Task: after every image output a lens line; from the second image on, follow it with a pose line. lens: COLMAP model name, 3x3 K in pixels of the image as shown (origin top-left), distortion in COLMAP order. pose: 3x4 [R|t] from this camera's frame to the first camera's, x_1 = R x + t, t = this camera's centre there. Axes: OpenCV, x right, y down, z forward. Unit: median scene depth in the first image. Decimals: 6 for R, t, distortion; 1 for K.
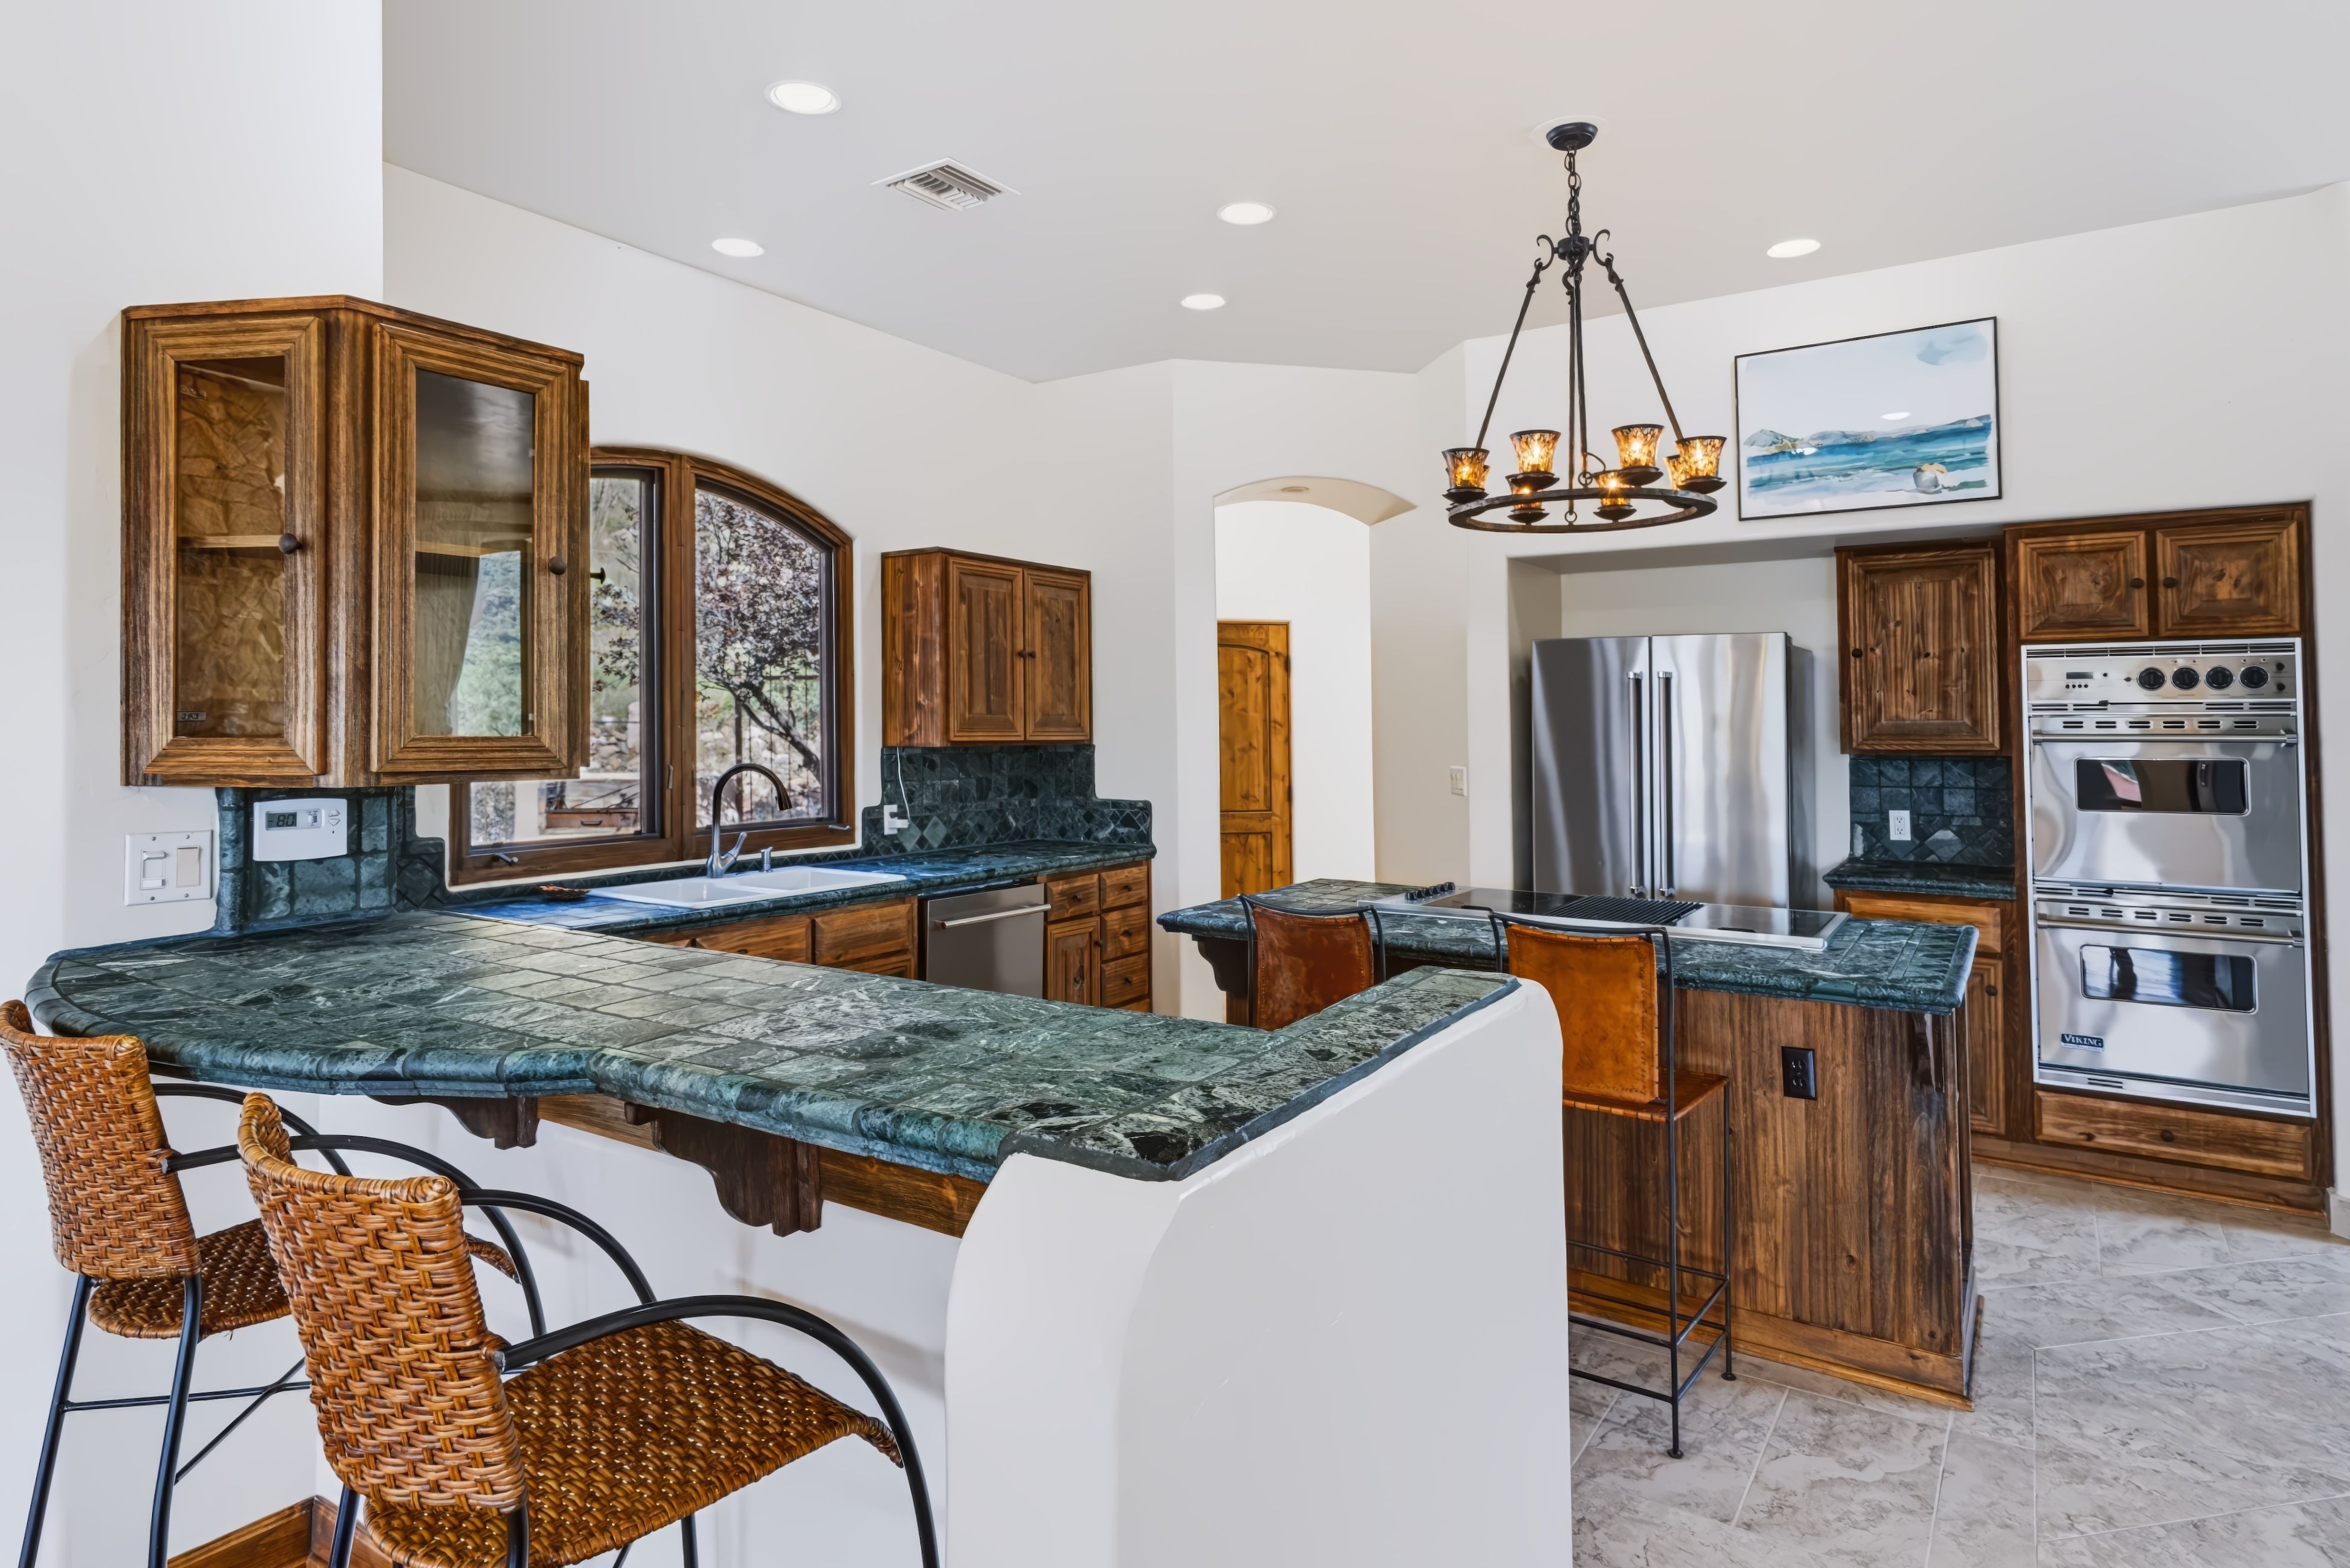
lens RADIAL K [[1318.6, 0, 1173.9], [0, 1318.6, 694.7], [0, 0, 1]] dist [-0.002425, 0.000487]
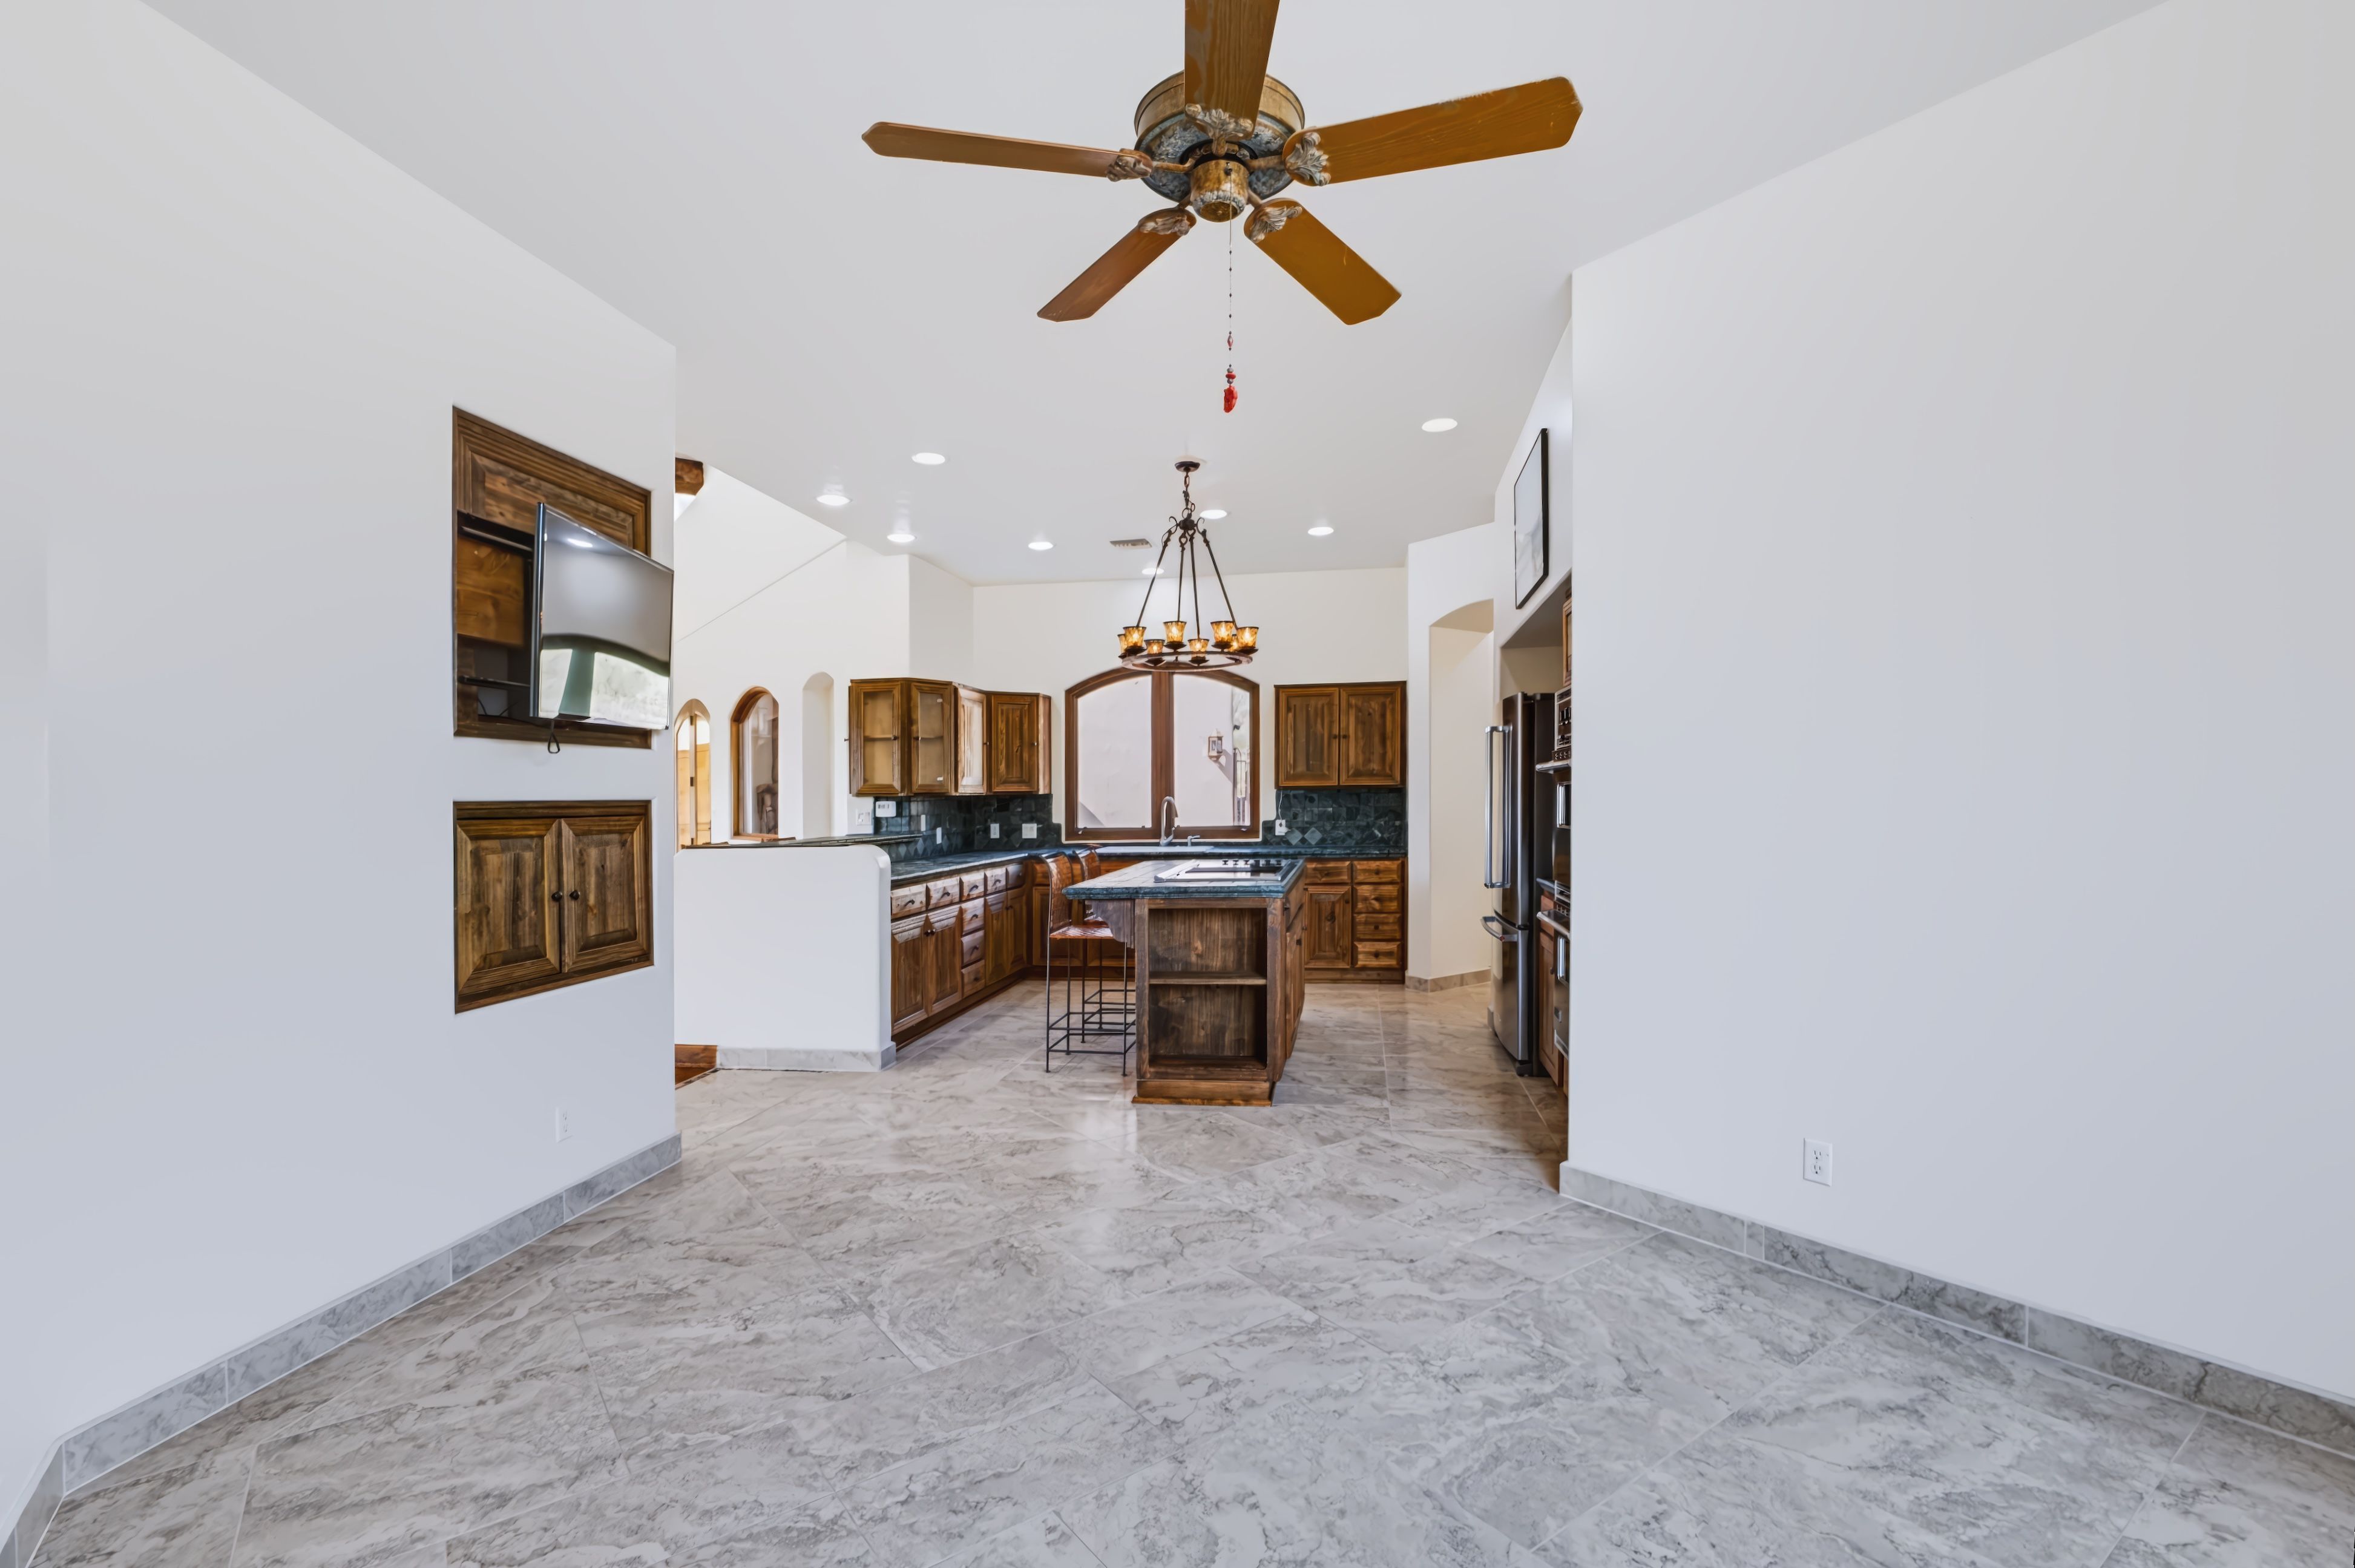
lens RADIAL K [[1113.5, 0, 1177.5], [0, 1113.5, 784.0], [0, 0, 1]] dist [-0.003192, -0.000502]
pose [[0.404261, -0.017916, -0.914468, 1.437059], [0.035401, 0.999365, -0.003929, 0.038413], [0.913958, -0.030785, 0.404639, 0.247125]]
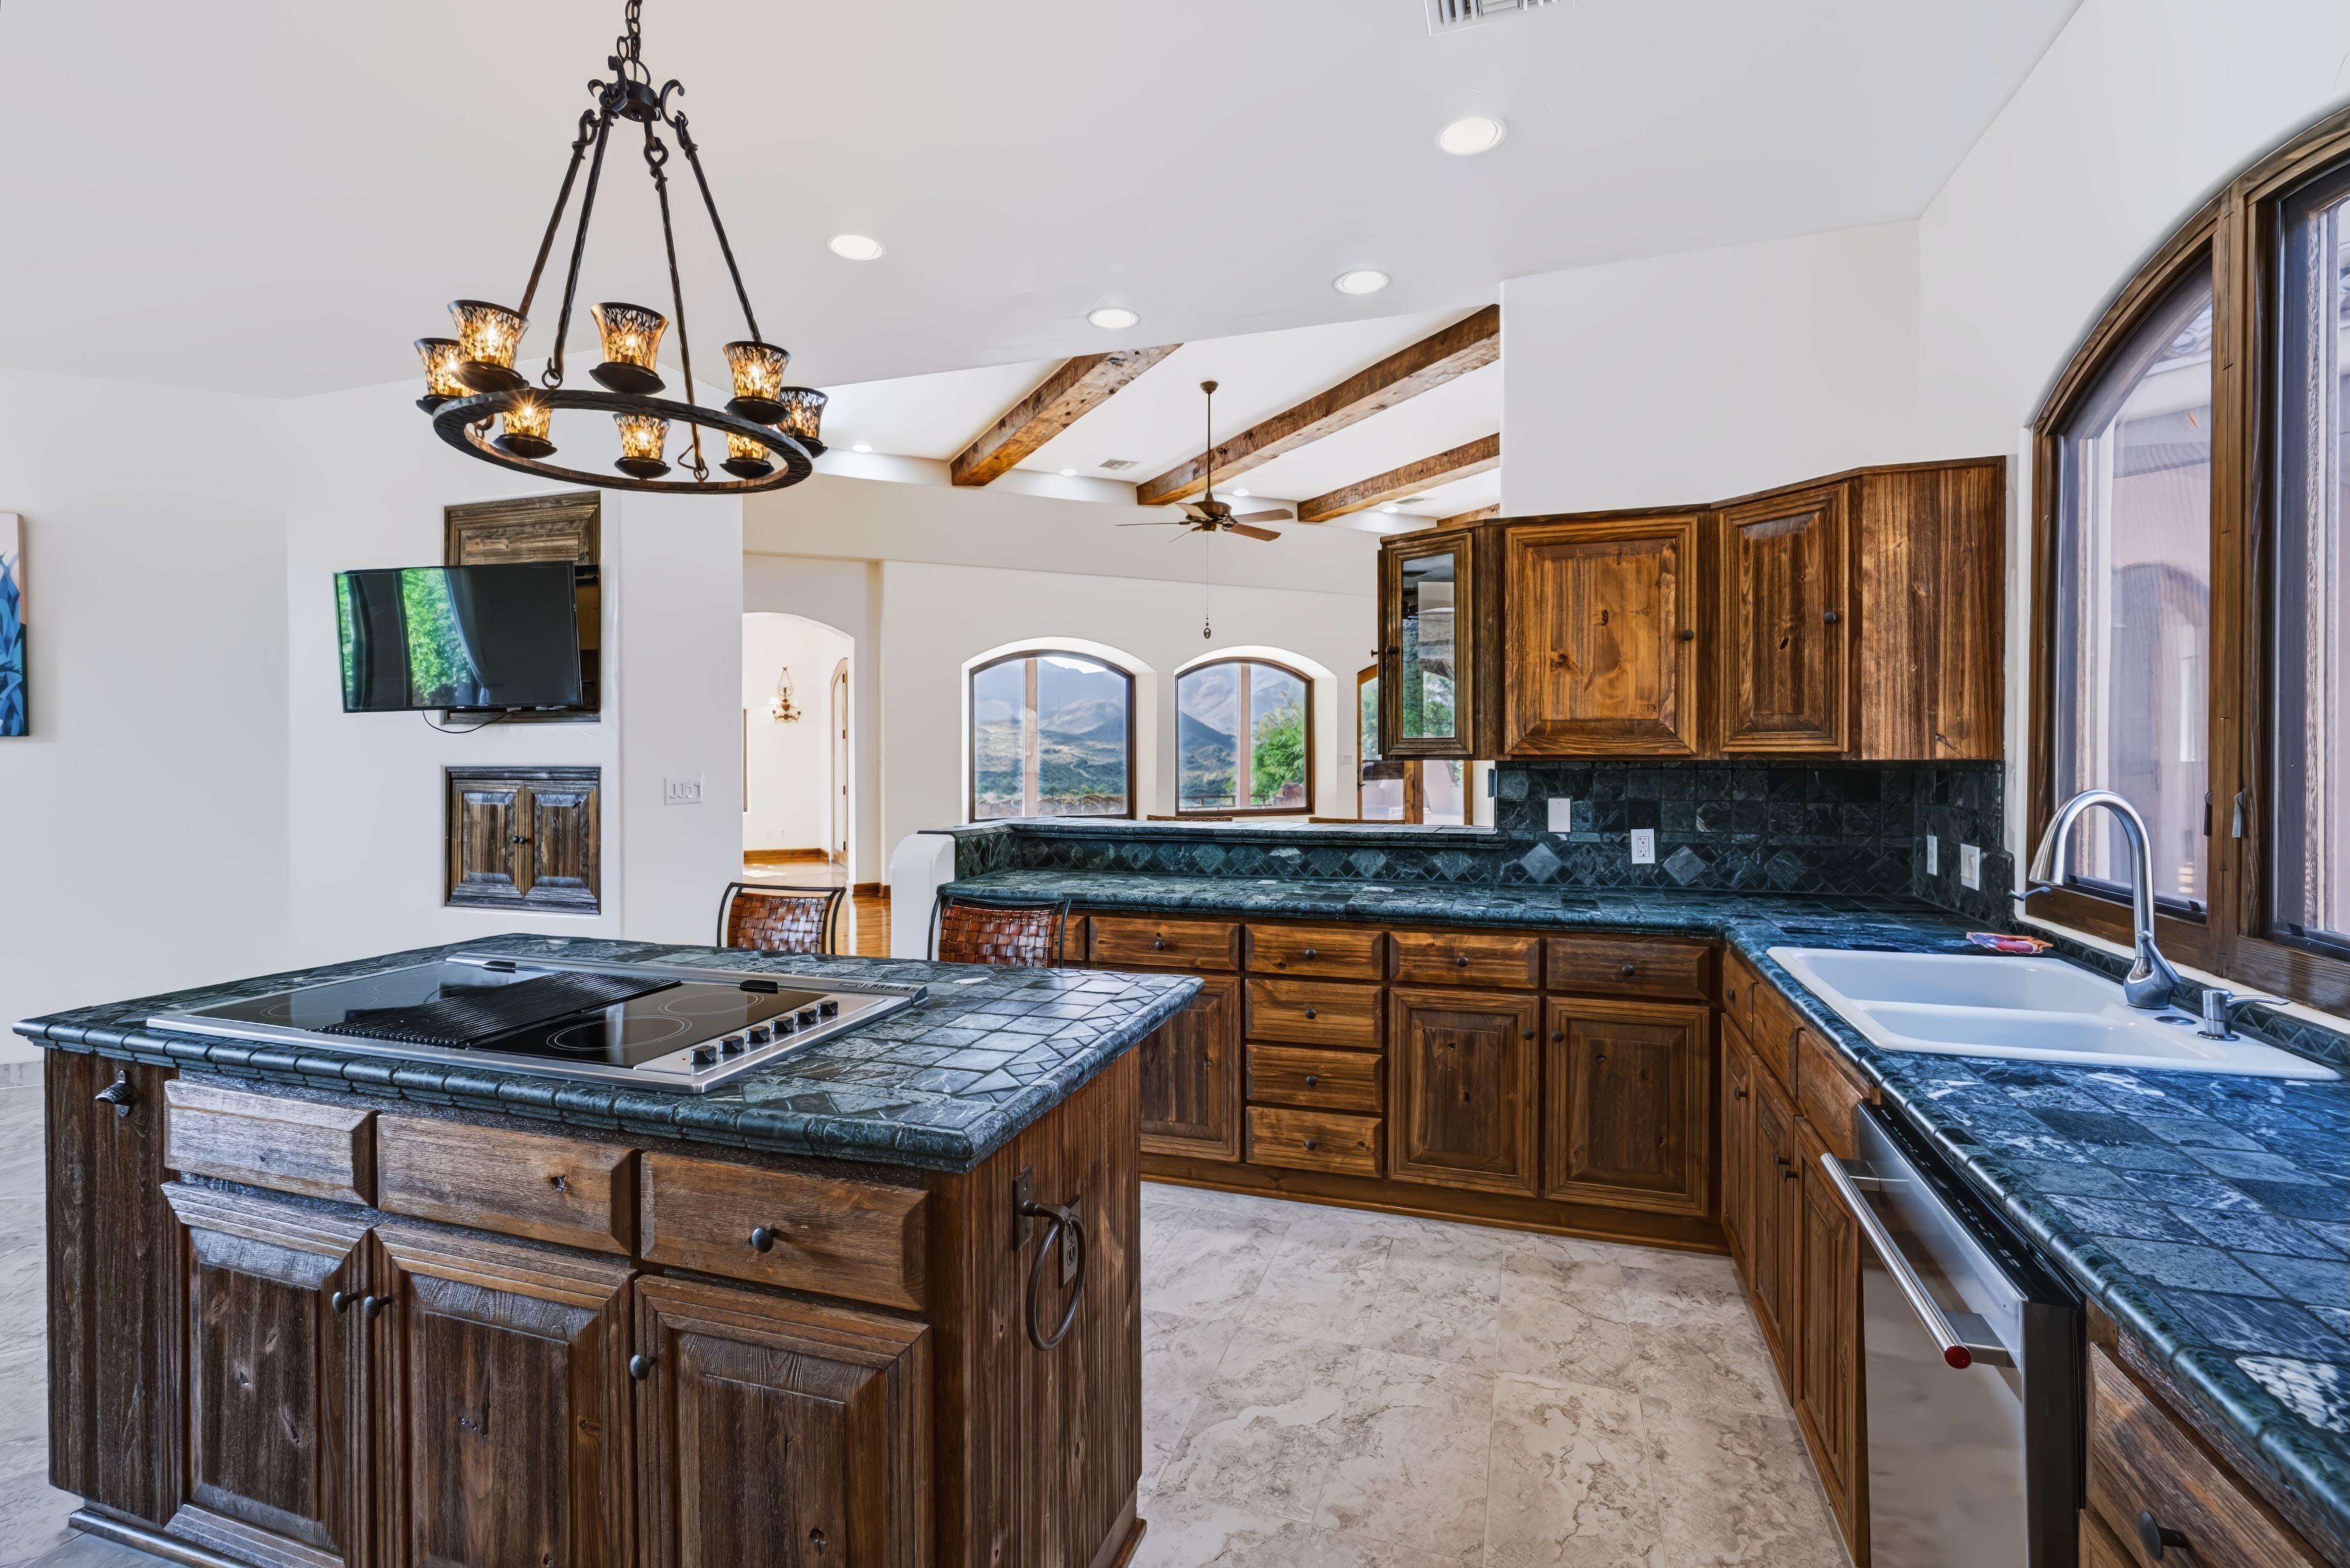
lens RADIAL K [[1111.1, 0, 1175.0], [0, 1111.1, 784.0], [0, 0, 1]] dist [-0.003192, -0.000502]
pose [[-0.975071, 0.006290, -0.221804, 0.108715], [0.005698, 0.999978, 0.003308, 0.048262], [0.221820, 0.001962, -0.975086, 1.369045]]
